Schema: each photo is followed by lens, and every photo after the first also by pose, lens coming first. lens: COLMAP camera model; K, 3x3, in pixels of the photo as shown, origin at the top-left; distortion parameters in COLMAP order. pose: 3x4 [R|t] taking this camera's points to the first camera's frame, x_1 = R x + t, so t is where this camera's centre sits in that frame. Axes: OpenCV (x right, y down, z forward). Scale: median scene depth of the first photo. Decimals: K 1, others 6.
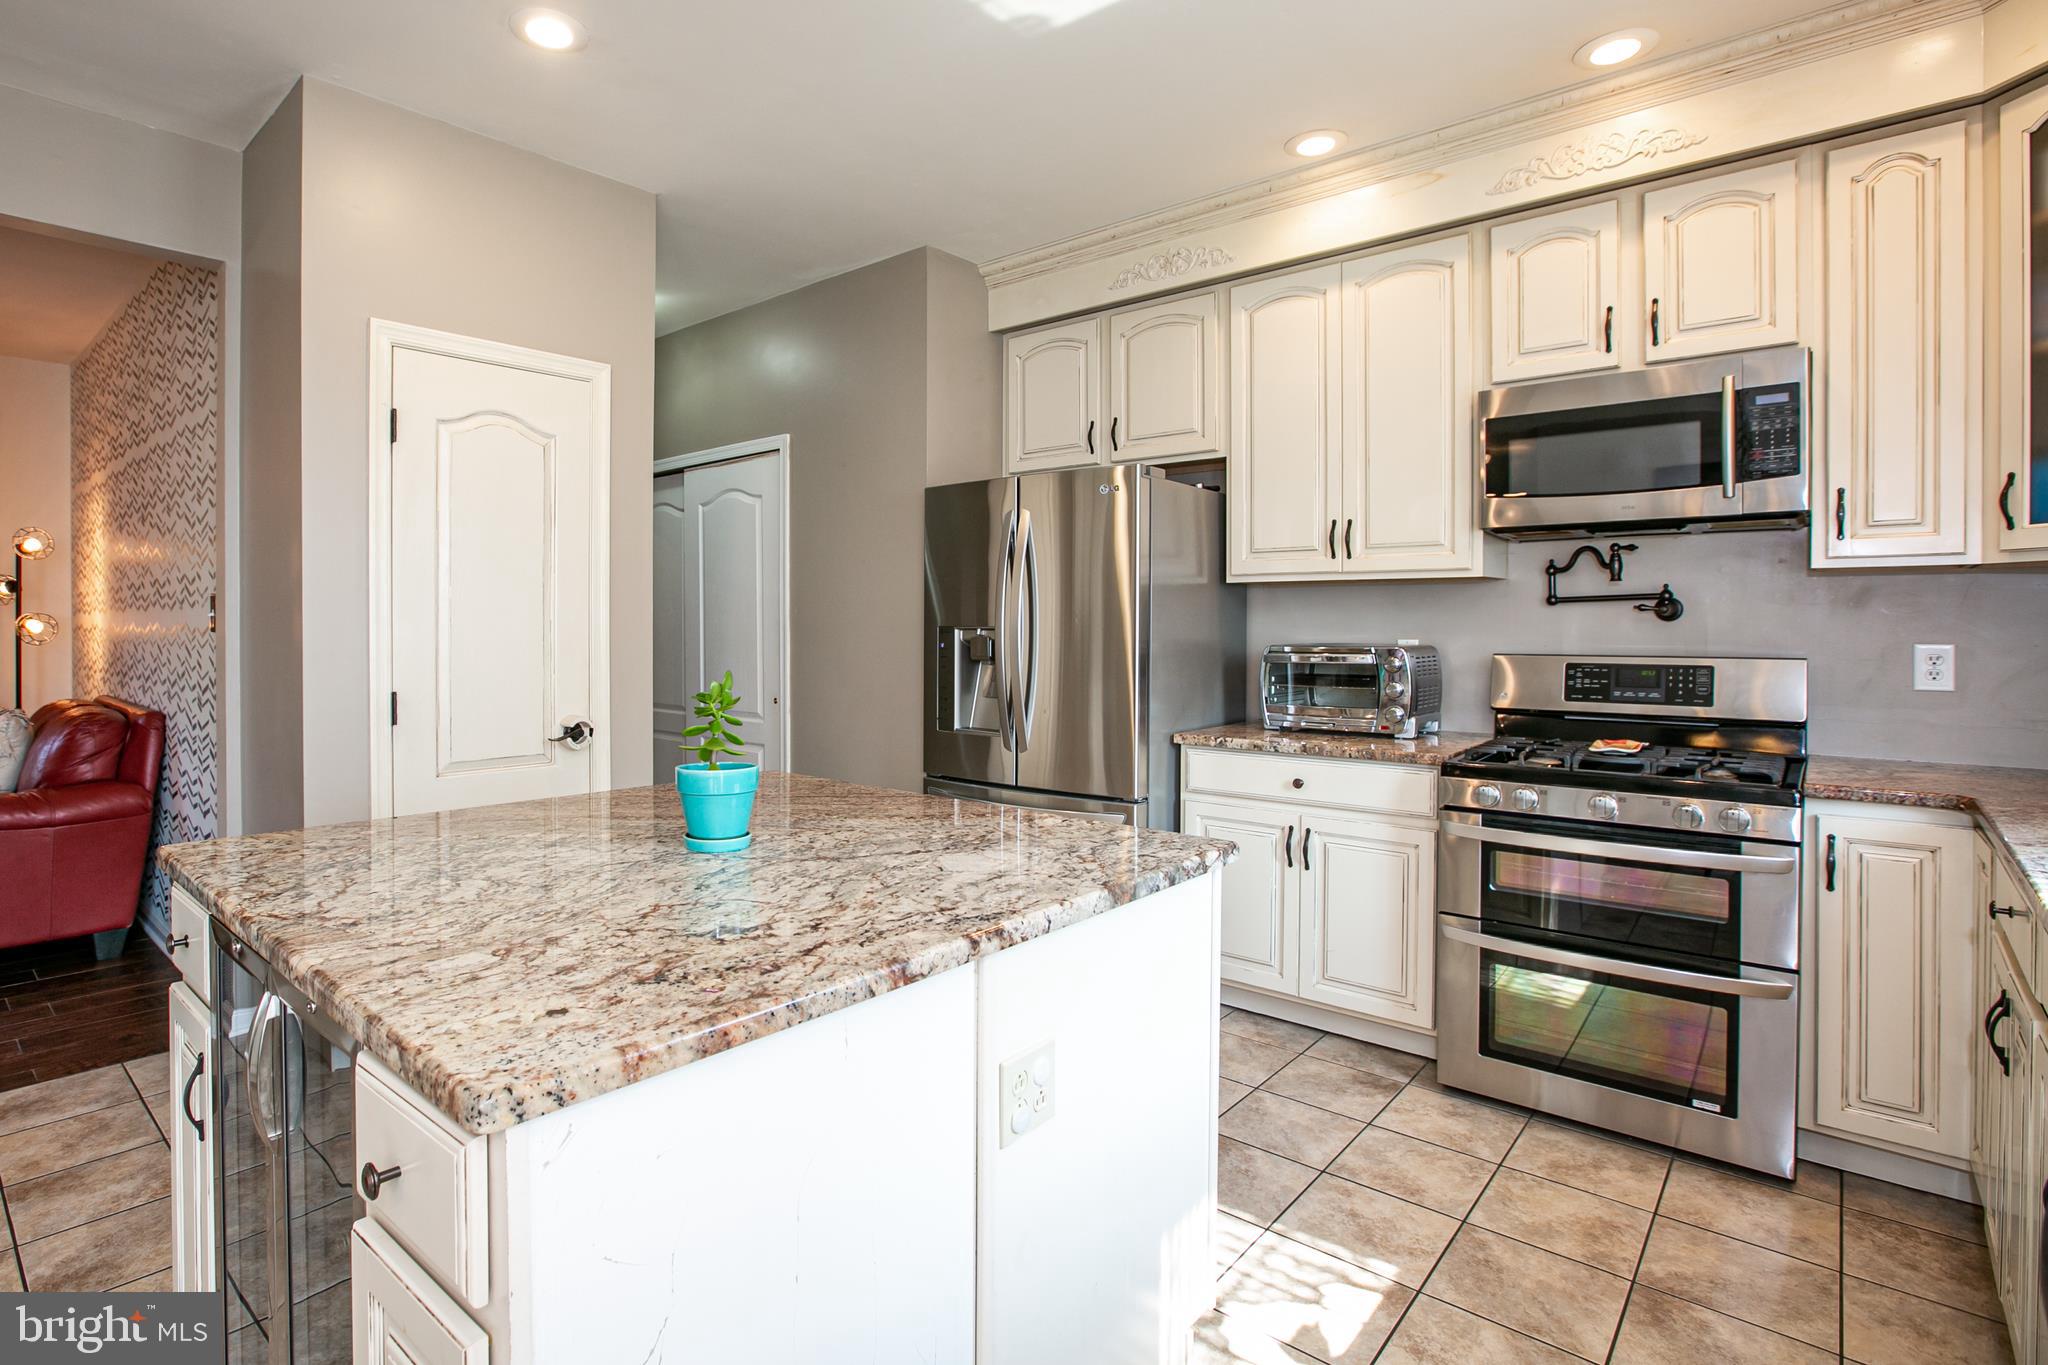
lens RADIAL K [[1024.3, 0, 918.1], [0, 1024.3, 628.8], [0, 0, 1]] dist [-0.038515, 0.009396]
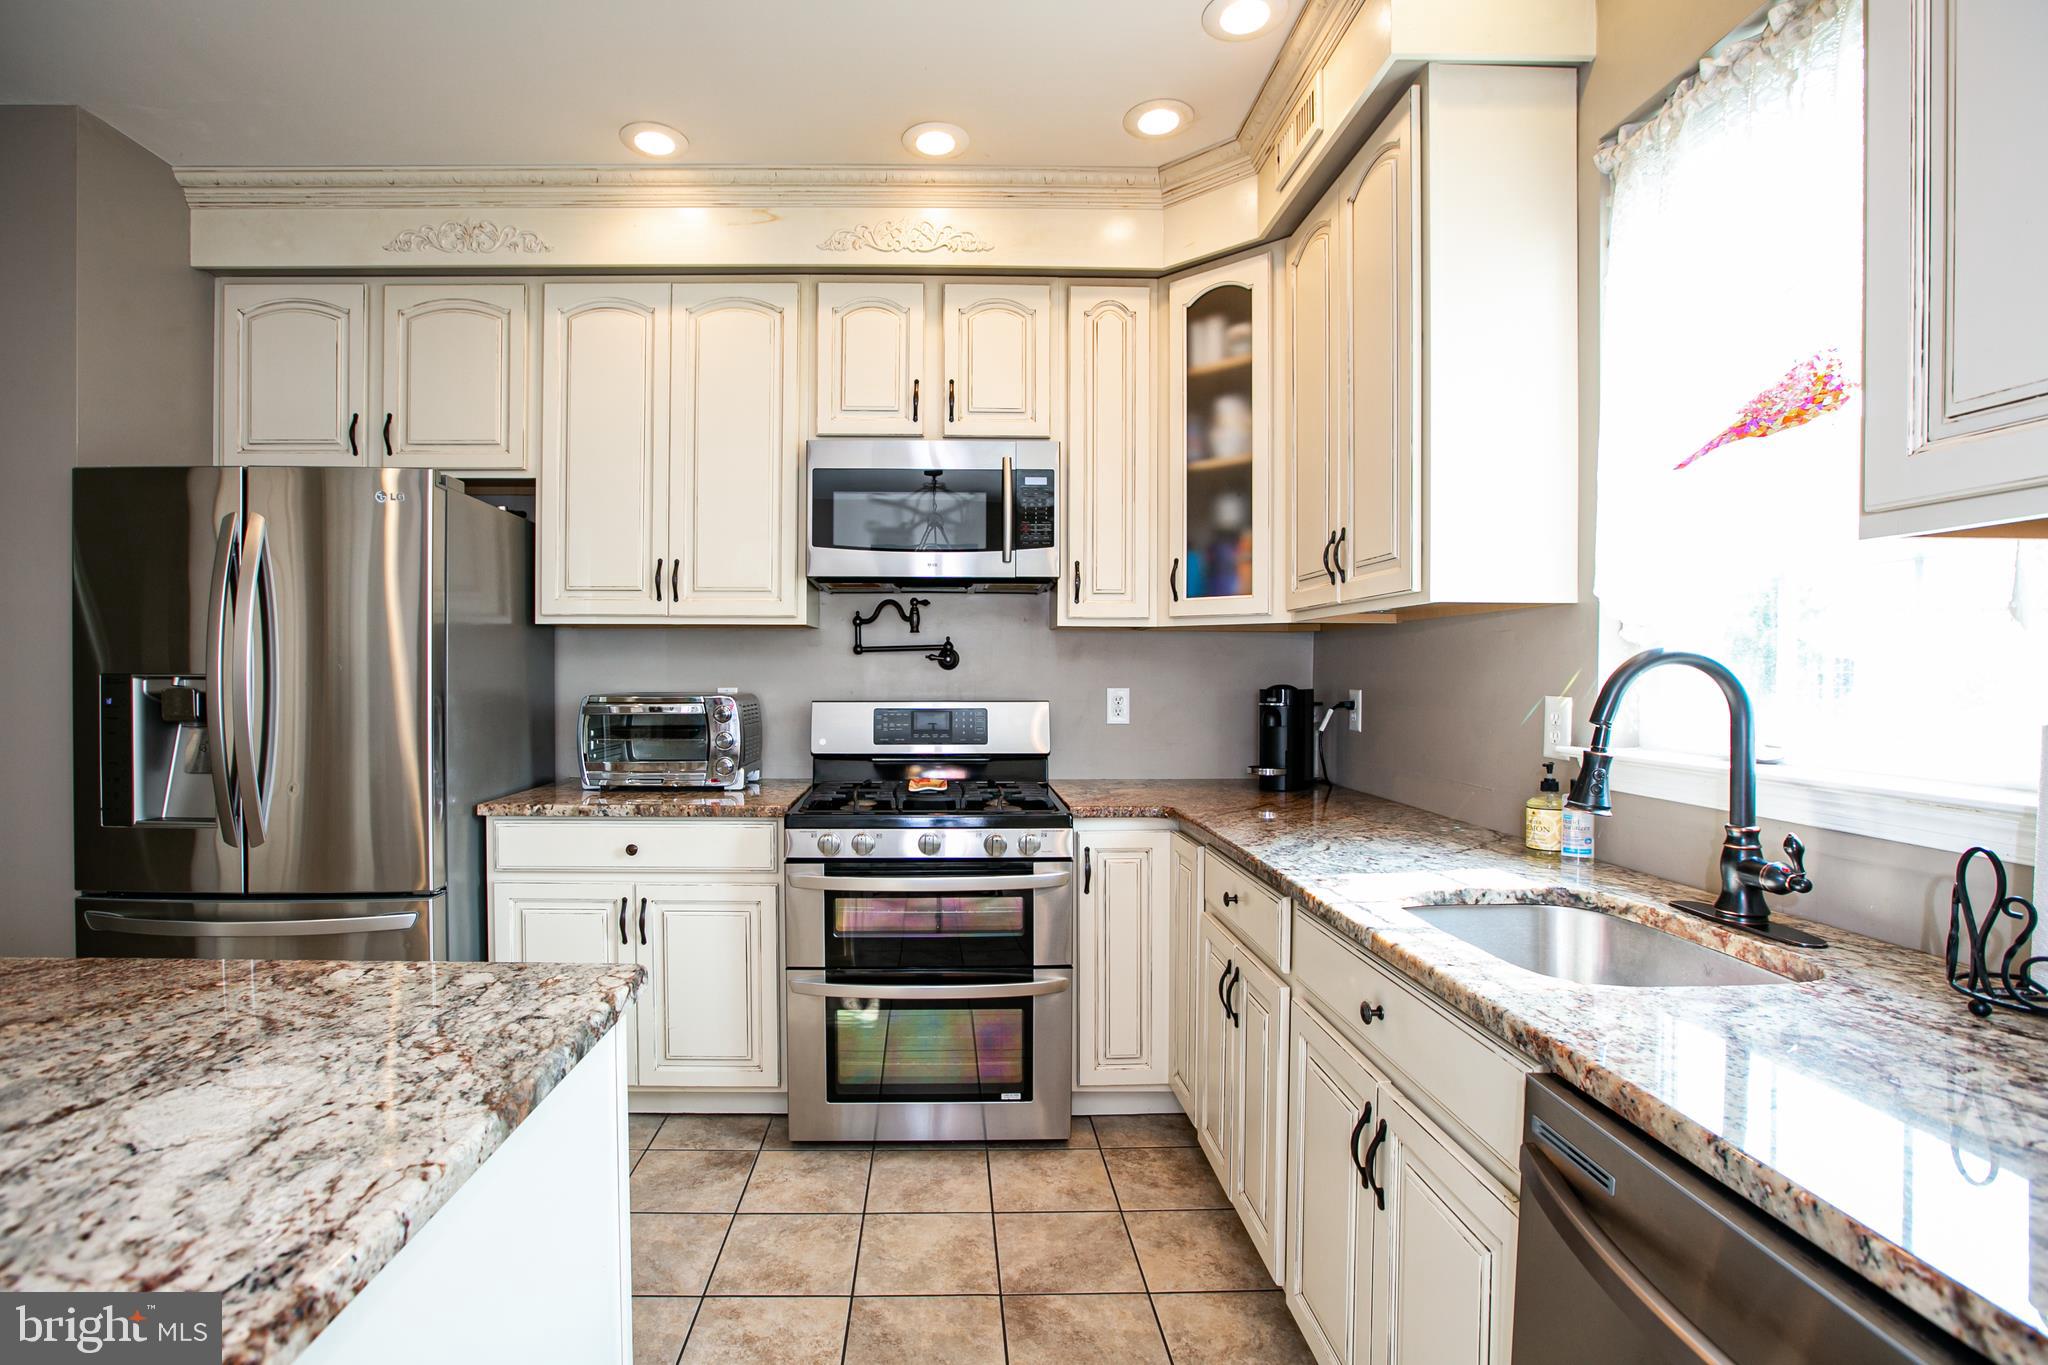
lens RADIAL K [[961.5, 0, 961.2], [0, 961.5, 690.3], [0, 0, 1]] dist [-0.053973, 0.018645]
pose [[0.718631, -0.009622, 0.695325, 0.000408], [0.001018, 0.999918, 0.012785, 0.001740], [-0.695391, -0.008480, 0.718581, 0.215002]]
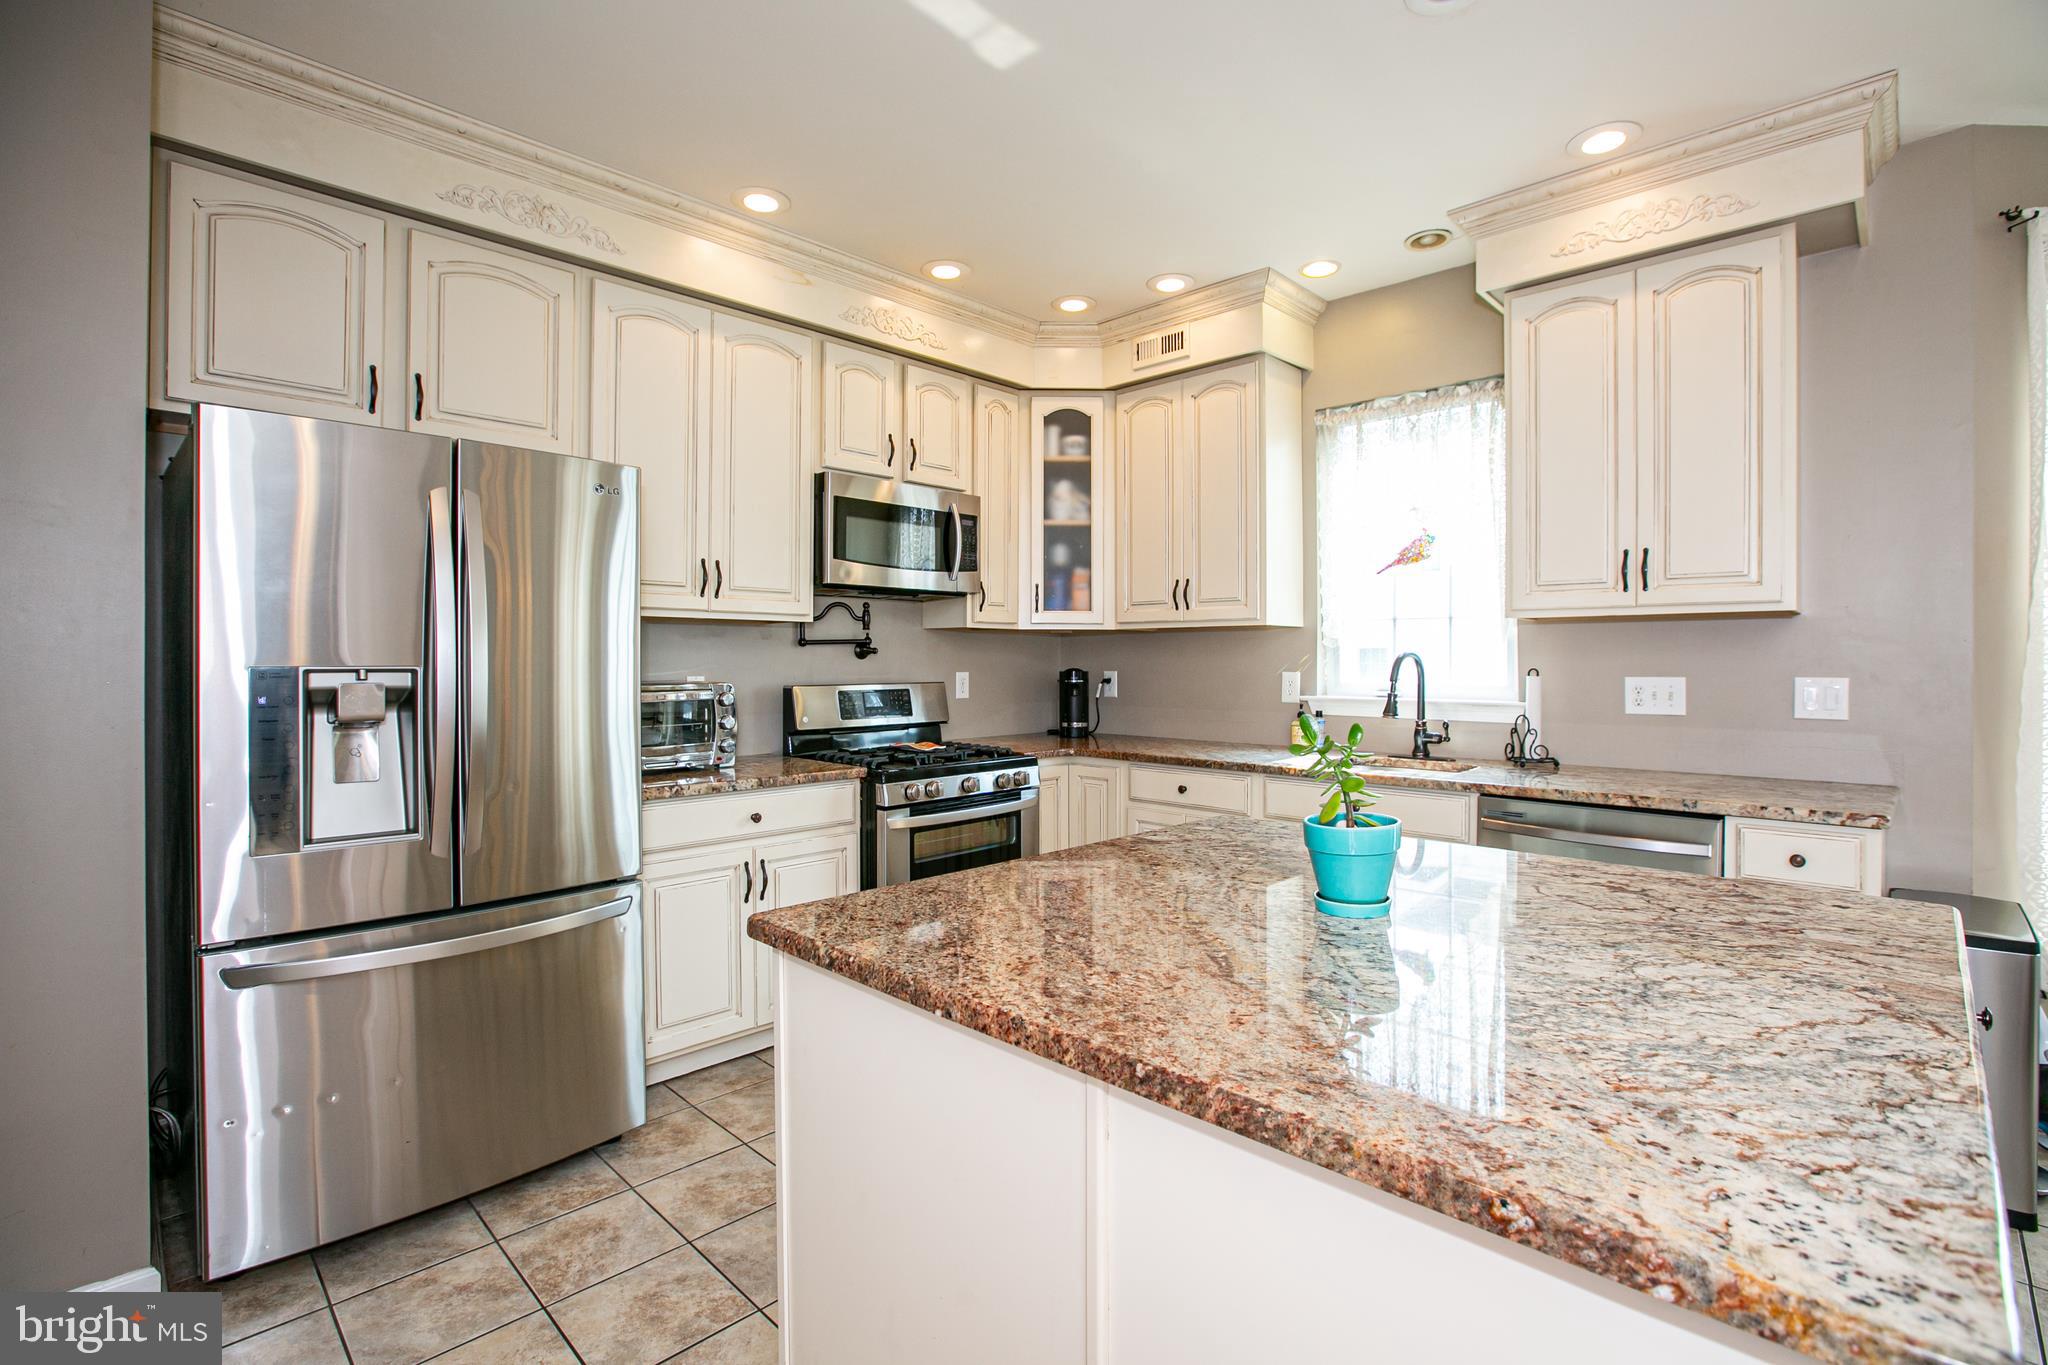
lens RADIAL K [[961.5, 0, 1032.1], [0, 961.5, 659.0], [0, 0, 1]] dist [-0.053973, 0.018645]
pose [[0.009339, 0.002985, 0.999952, -0.627435], [0.006871, 0.999972, -0.003049, -0.002075], [-0.999933, 0.006899, 0.009318, 0.771846]]
